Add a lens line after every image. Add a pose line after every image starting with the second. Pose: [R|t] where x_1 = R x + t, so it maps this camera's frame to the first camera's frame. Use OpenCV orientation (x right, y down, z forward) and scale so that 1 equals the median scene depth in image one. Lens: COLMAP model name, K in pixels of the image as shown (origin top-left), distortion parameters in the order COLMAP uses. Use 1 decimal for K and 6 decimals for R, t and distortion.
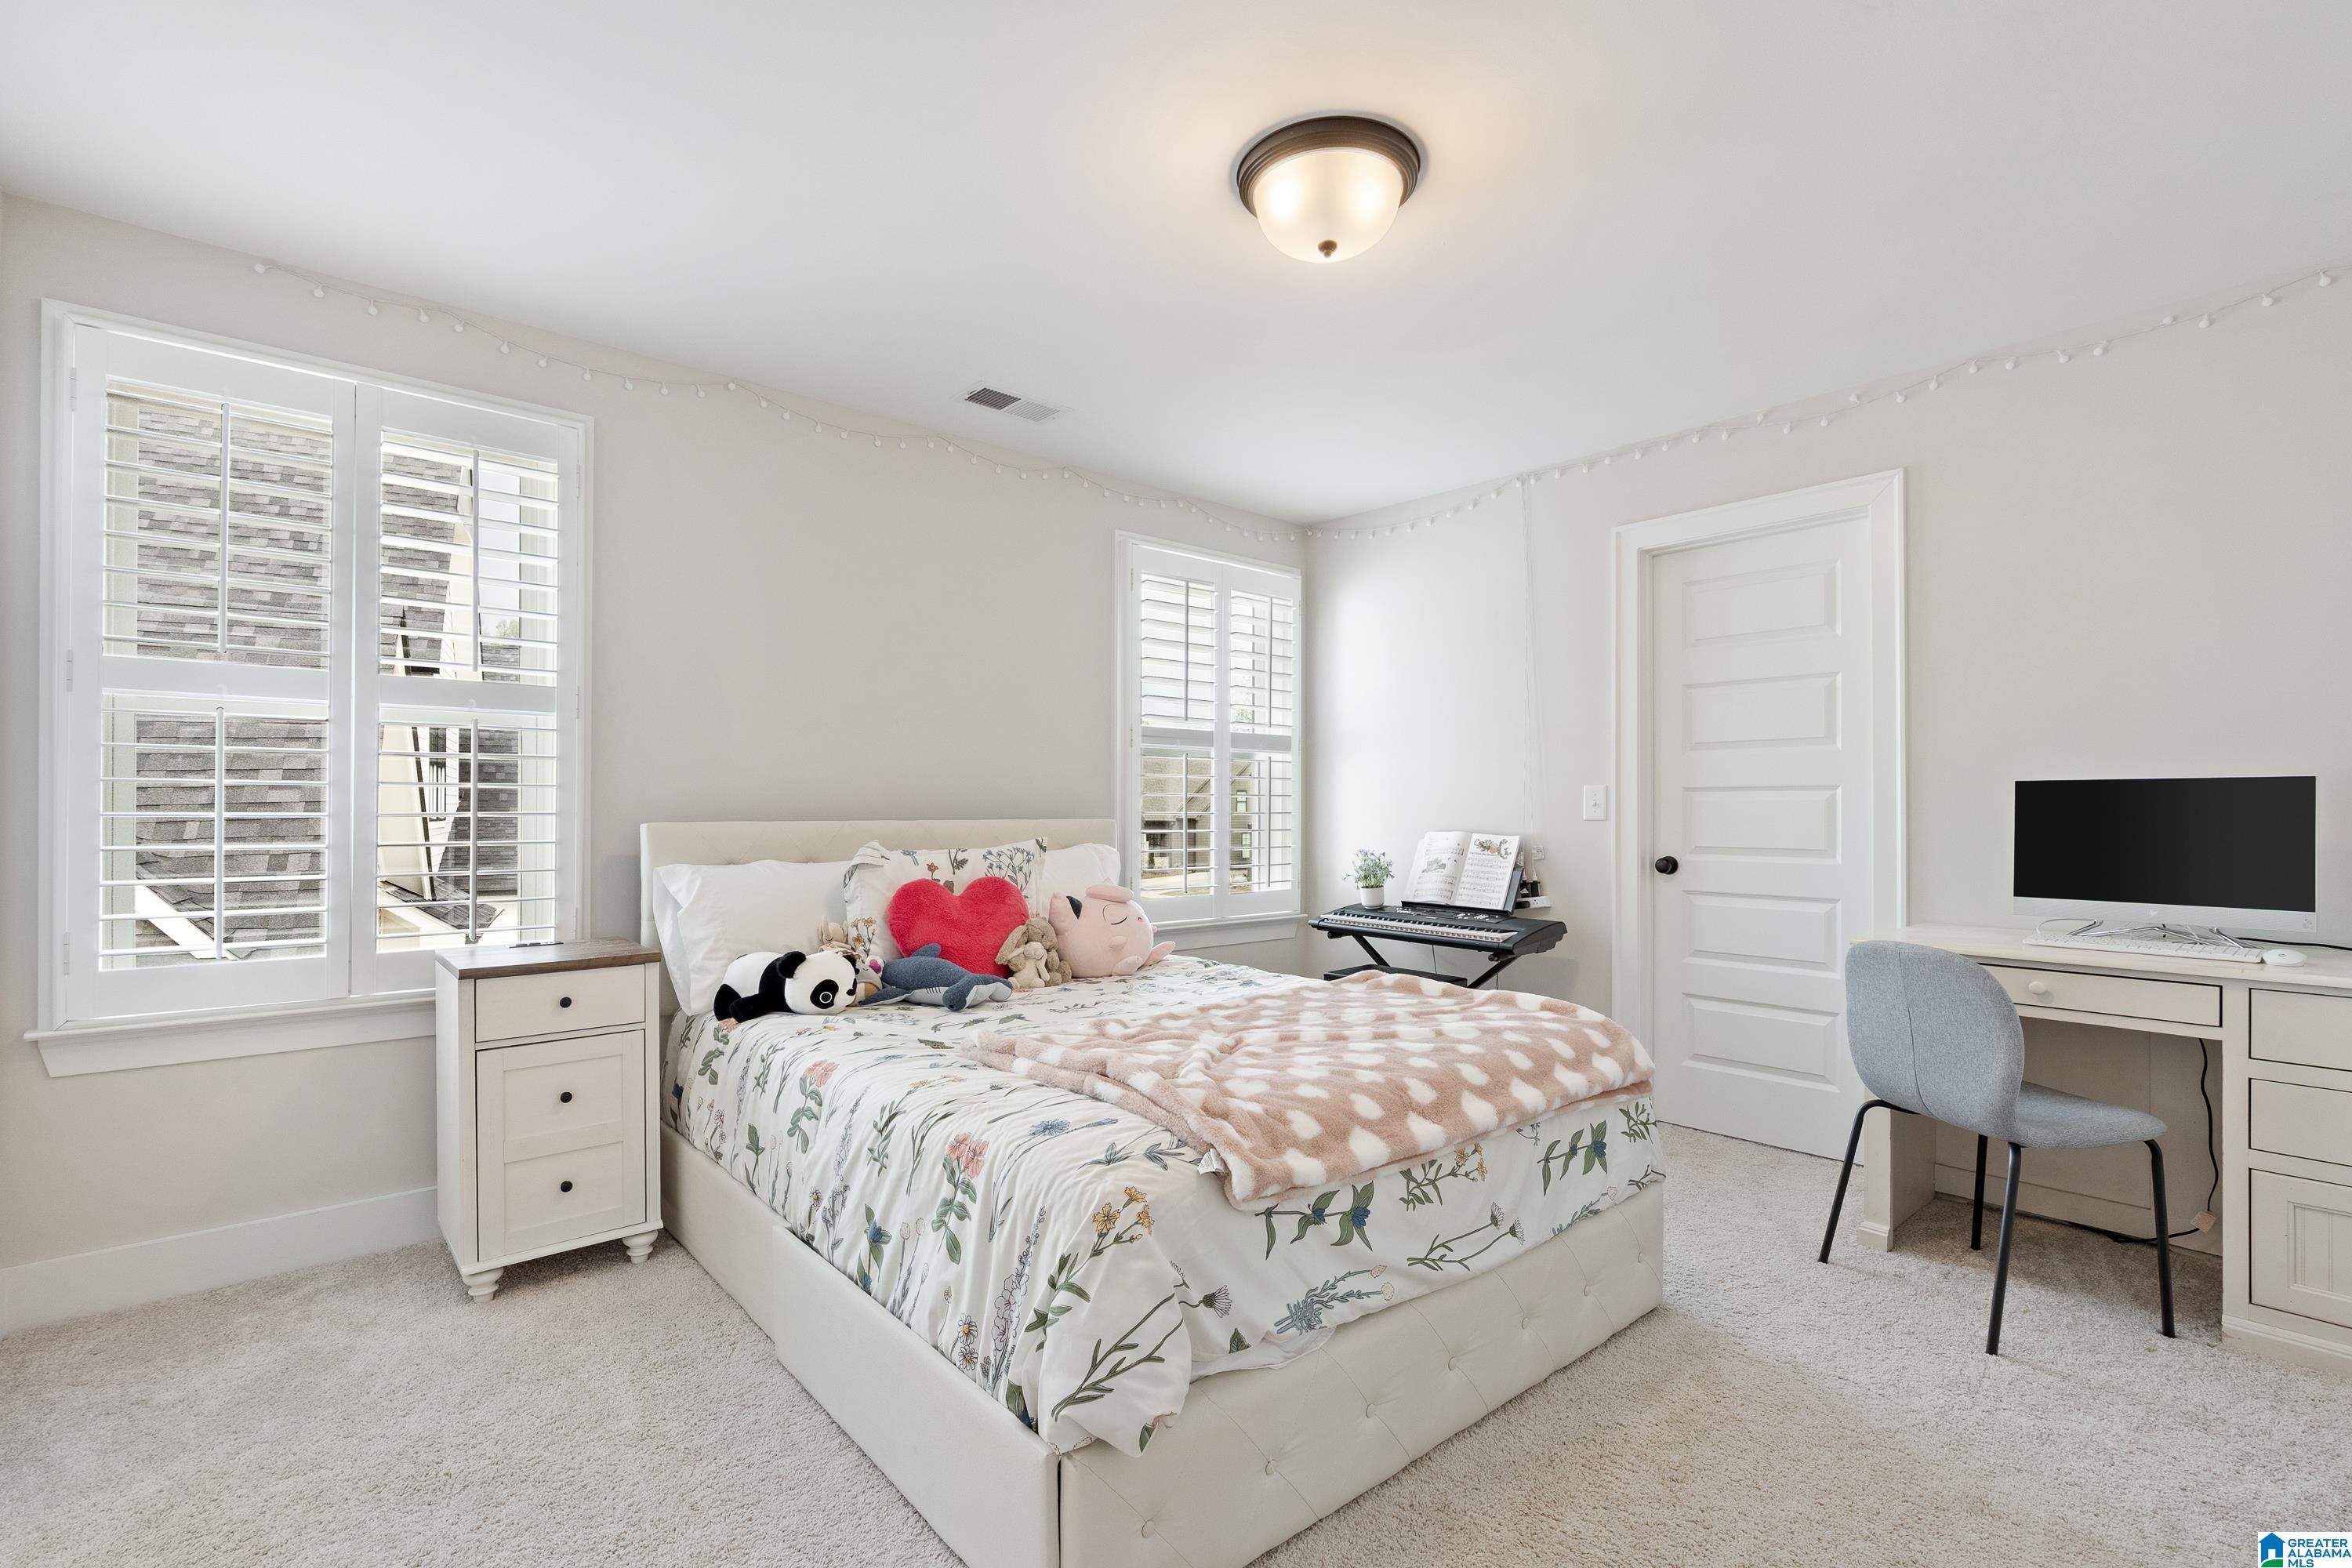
lens RADIAL K [[1084.0, 0, 1176.0], [0, 1084.0, 784.0], [0, 0, 1]] dist [-0.002577, -0.000679]
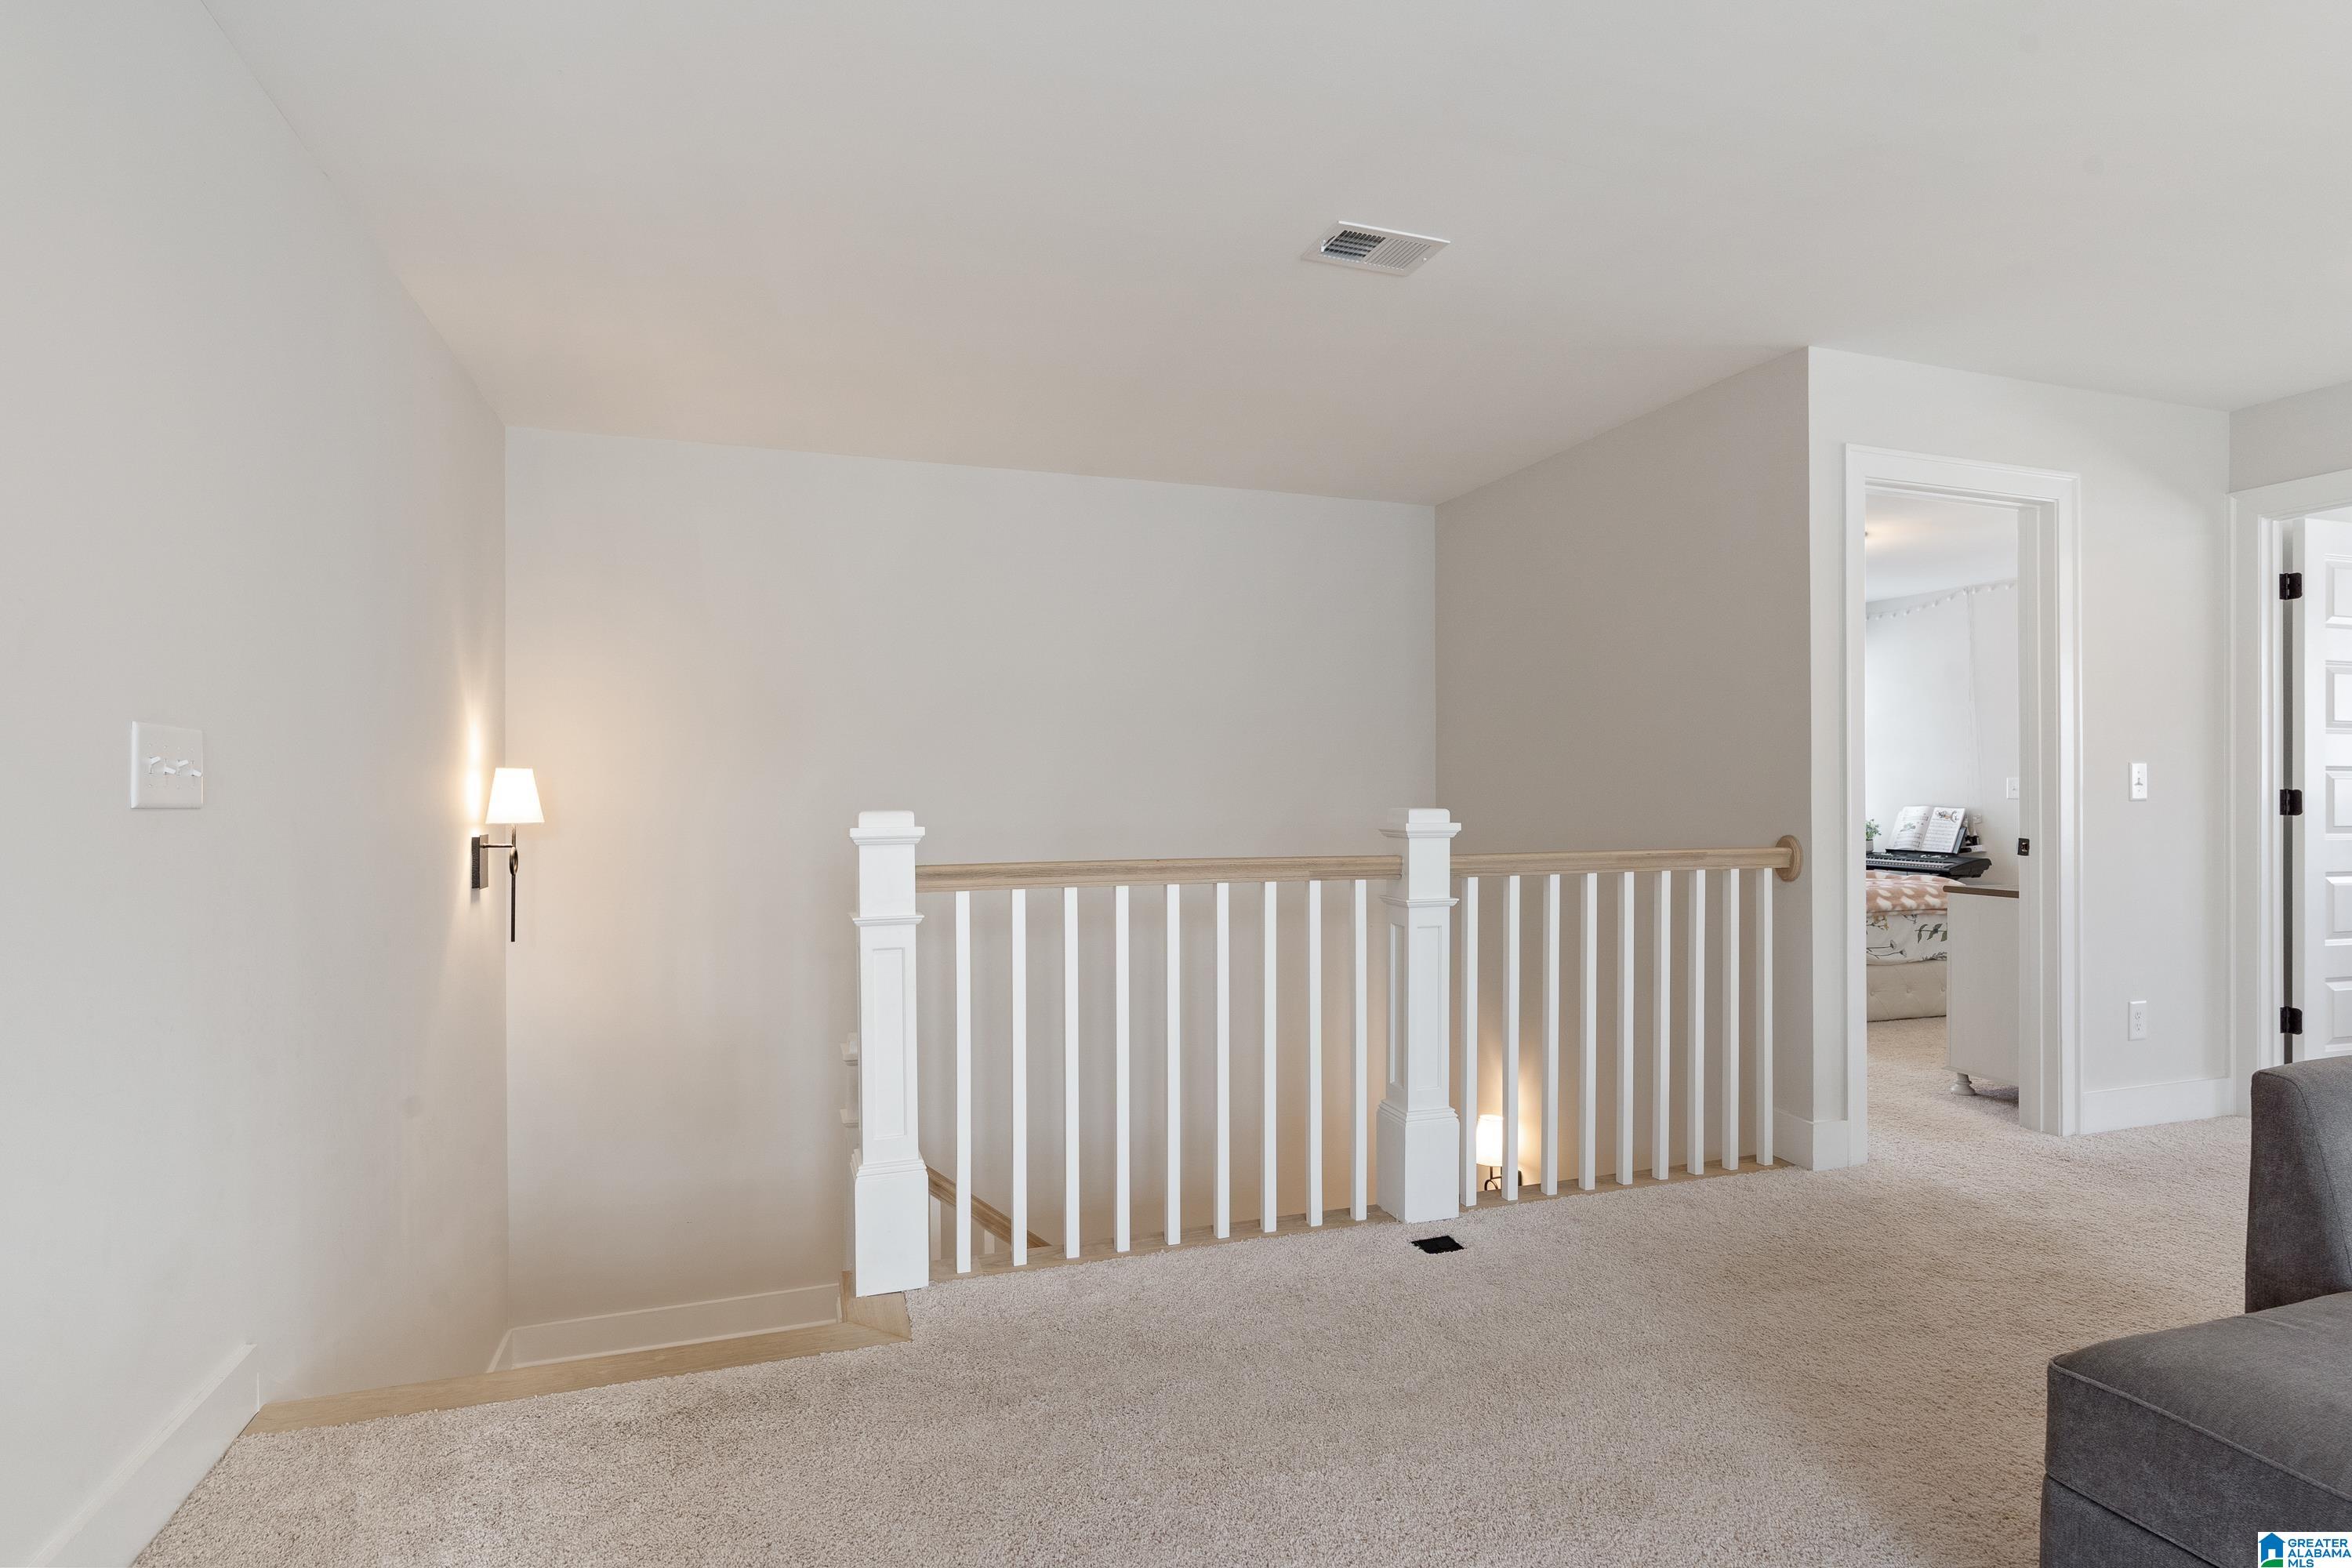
lens RADIAL K [[1193.2, 0, 1176.0], [0, 1193.2, 784.0], [0, 0, 1]] dist [-0.000343, 0.000604]
pose [[0.925906, -0.004554, -0.377725, -0.108669], [0.010123, 0.999867, 0.012760, -0.024717], [0.377617, -0.015639, 0.925830, -1.139818]]
